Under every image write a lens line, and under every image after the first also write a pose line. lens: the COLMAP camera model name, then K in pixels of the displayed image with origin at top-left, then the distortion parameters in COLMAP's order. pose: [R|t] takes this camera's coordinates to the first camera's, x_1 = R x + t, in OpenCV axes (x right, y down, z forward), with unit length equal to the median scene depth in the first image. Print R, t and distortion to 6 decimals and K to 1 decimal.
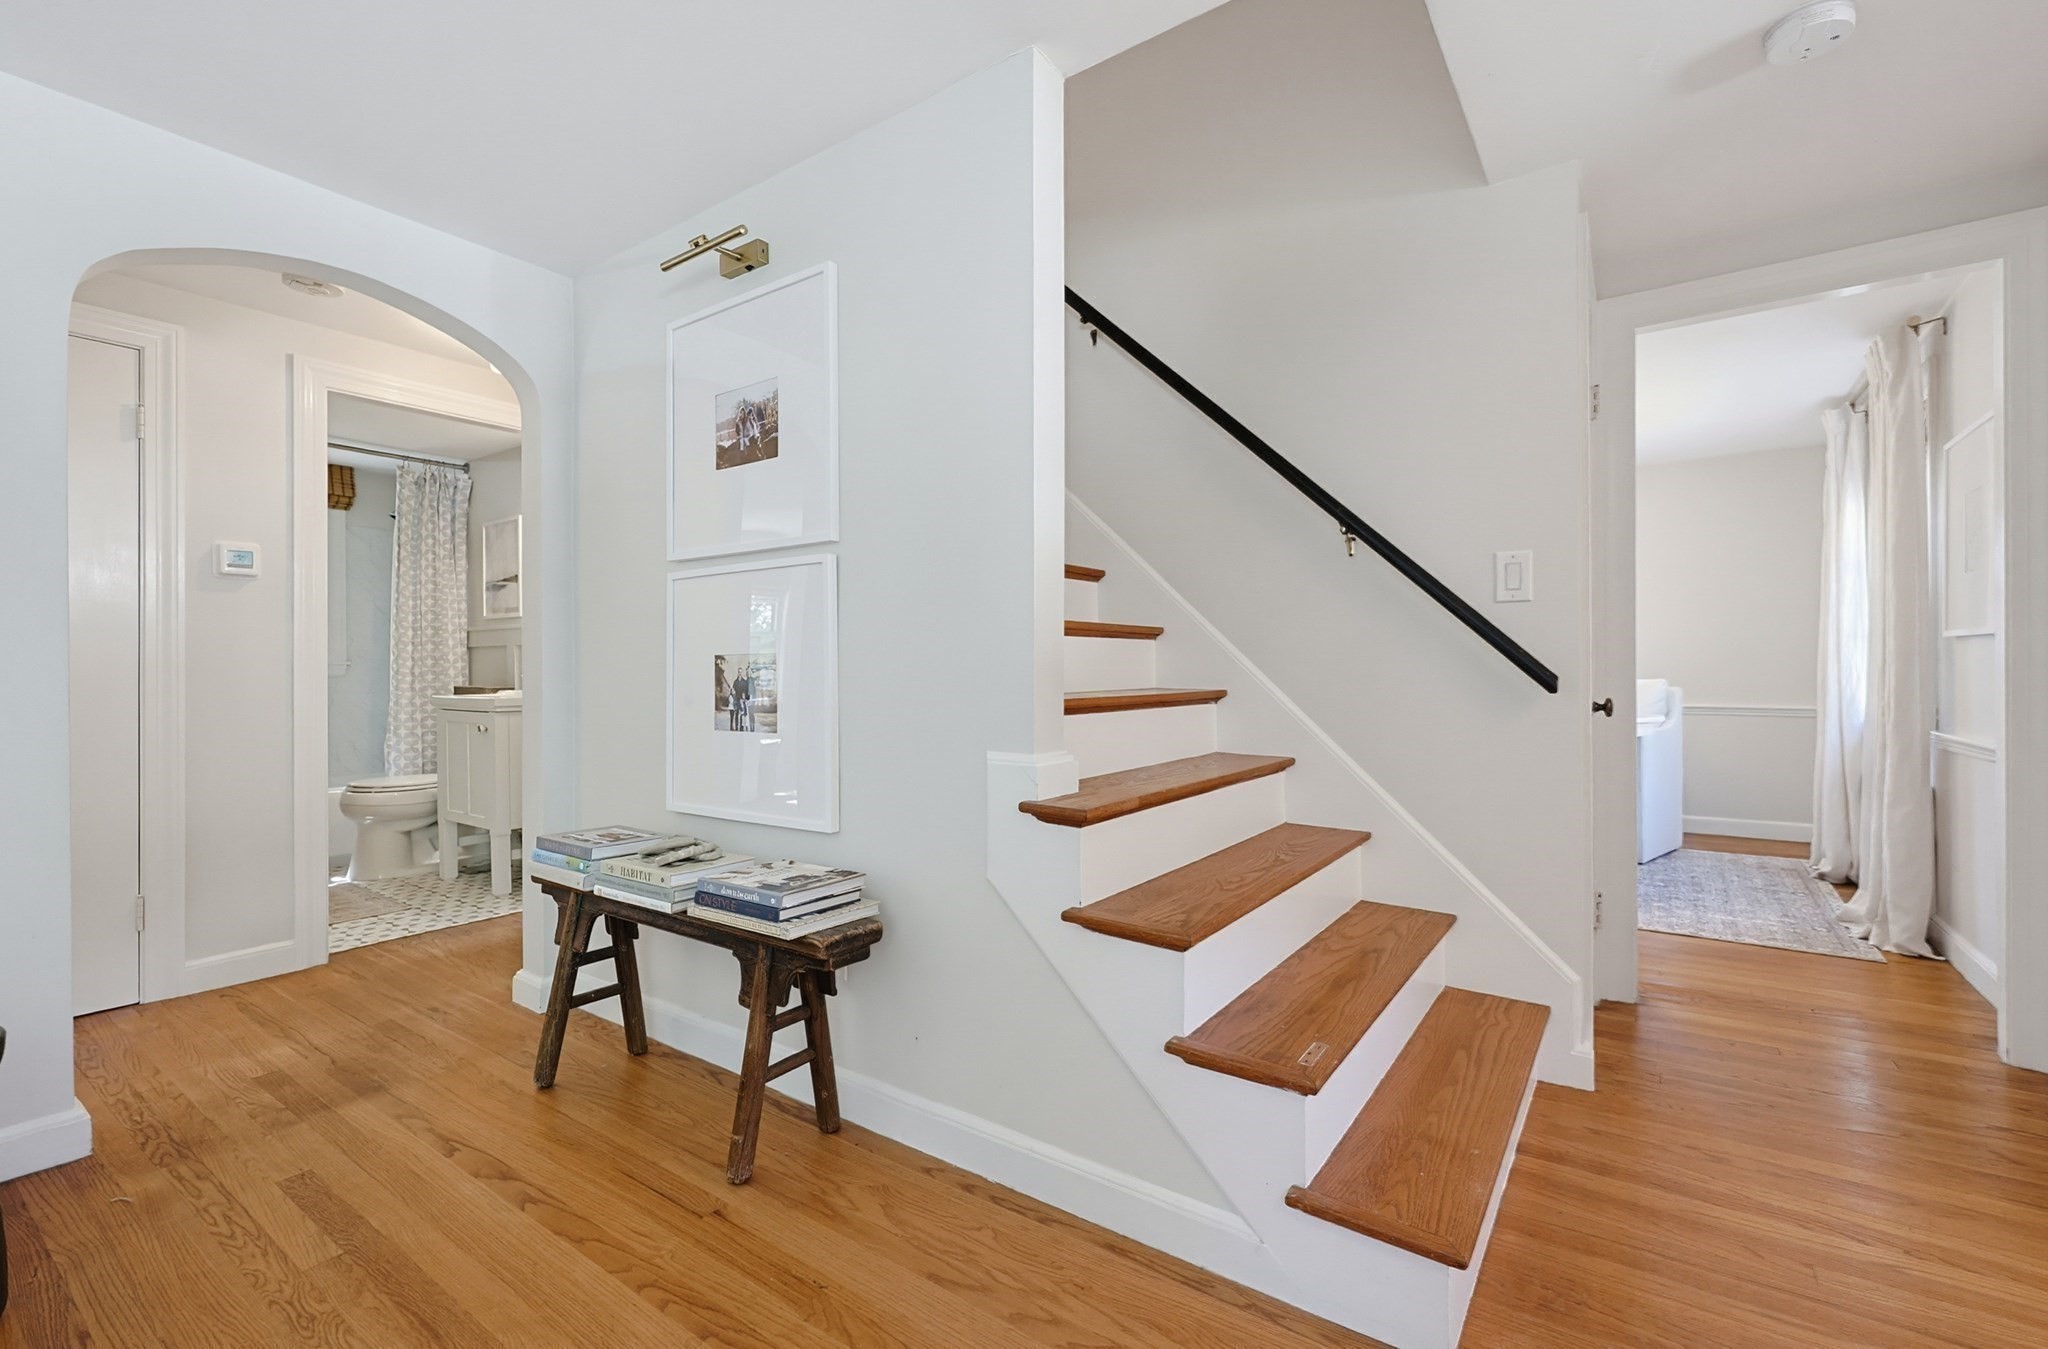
lens RADIAL K [[881.4, 0, 1023.2], [0, 881.4, 661.3], [0, 0, 1]] dist [-0.001096, 0.000036]
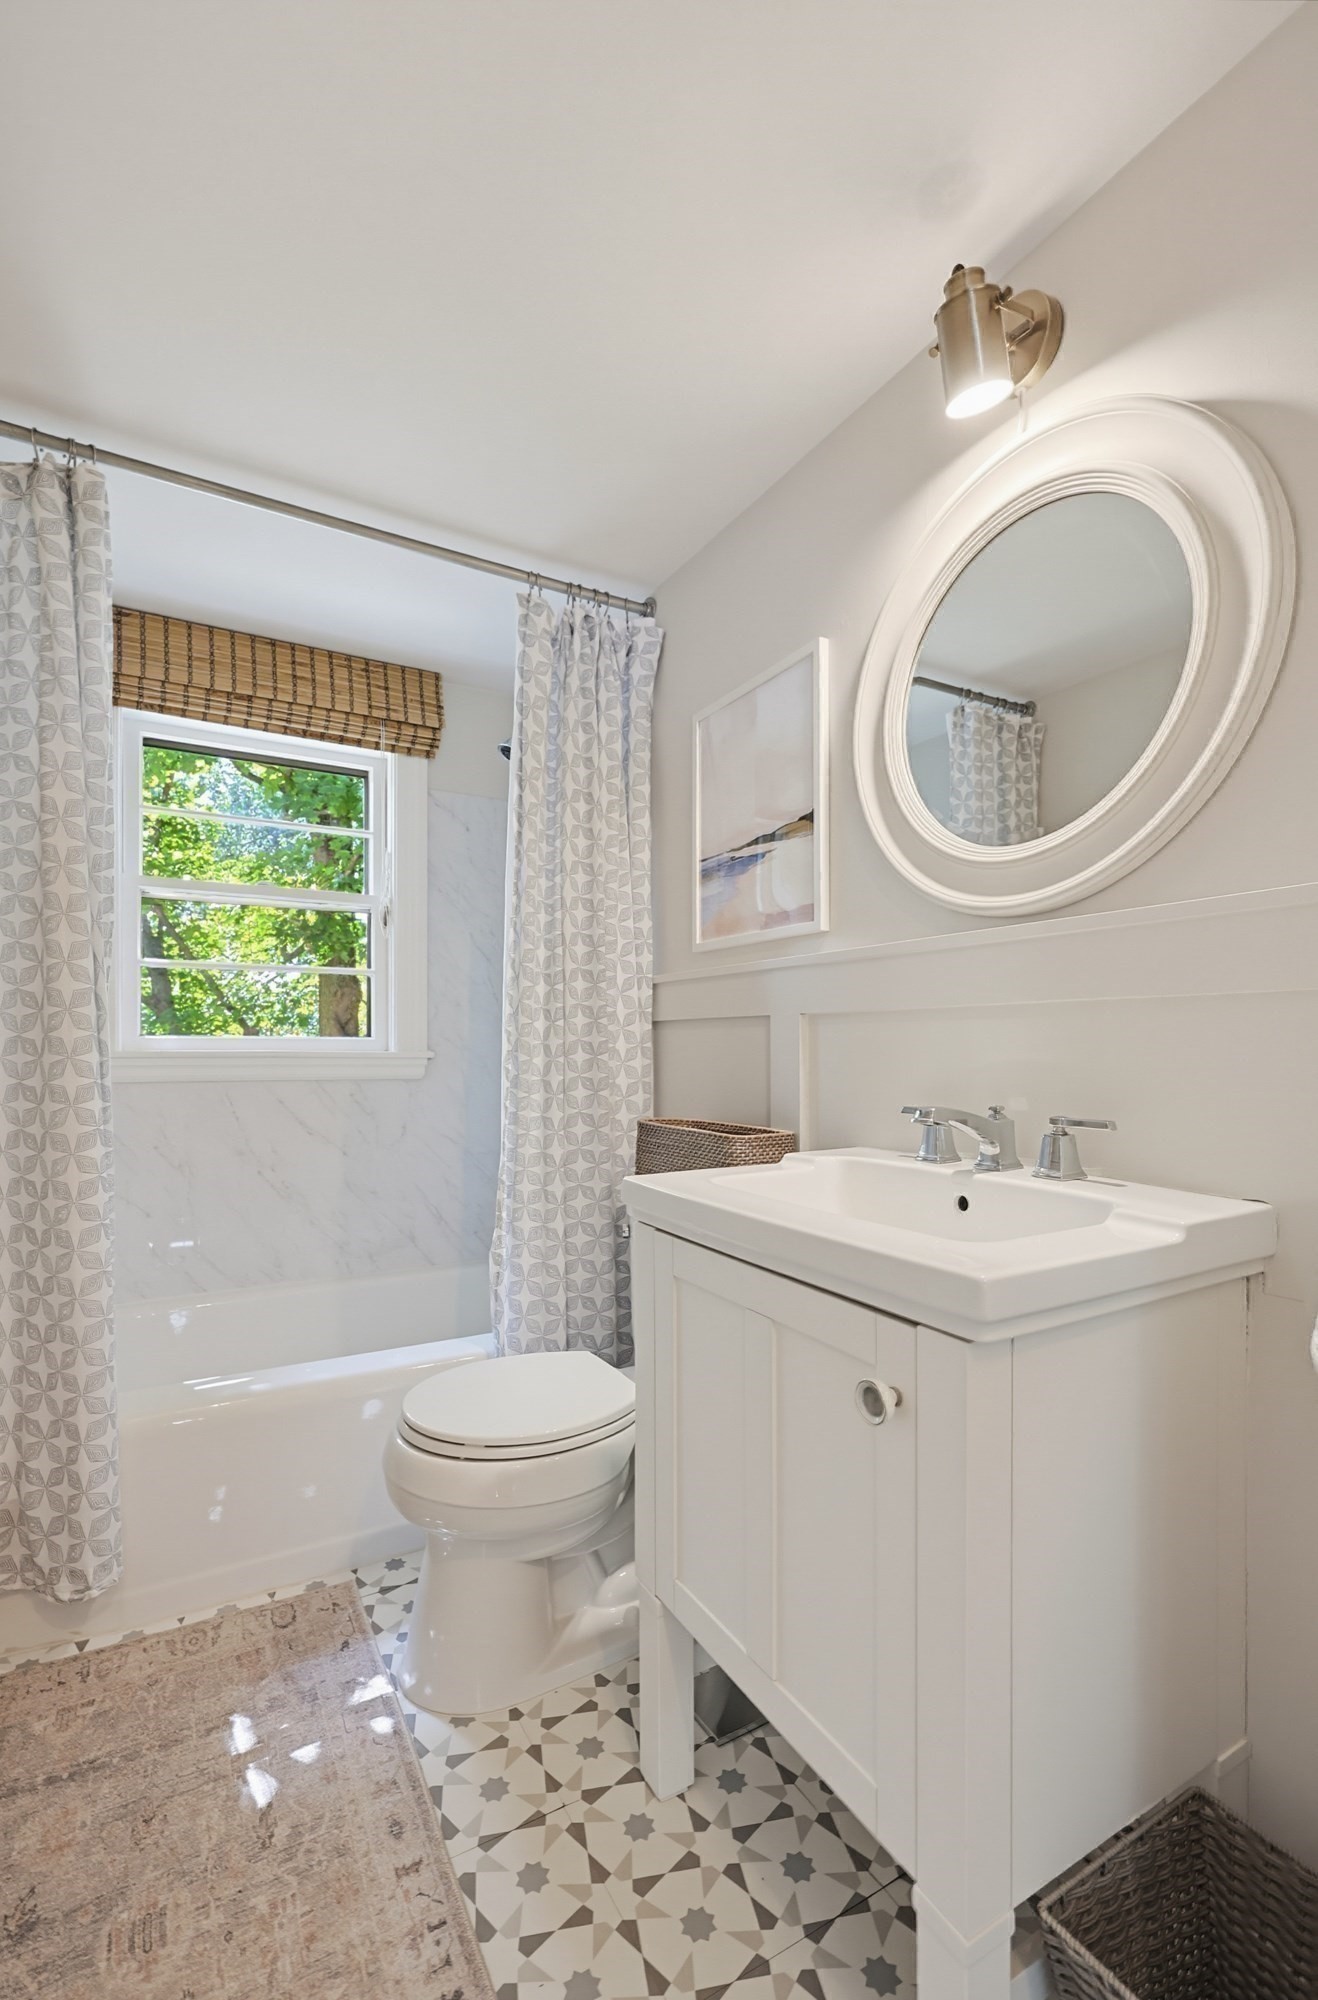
lens RADIAL K [[860.7, 0, 660.6], [0, 860.7, 1032.4], [0, 0, 1]] dist [-0.001096, 0.000036]
pose [[0.913142, 0.001582, -0.407638, -0.469985], [-0.004904, 0.999963, -0.007103, -0.008115], [0.407611, 0.008485, 0.913116, 0.639203]]
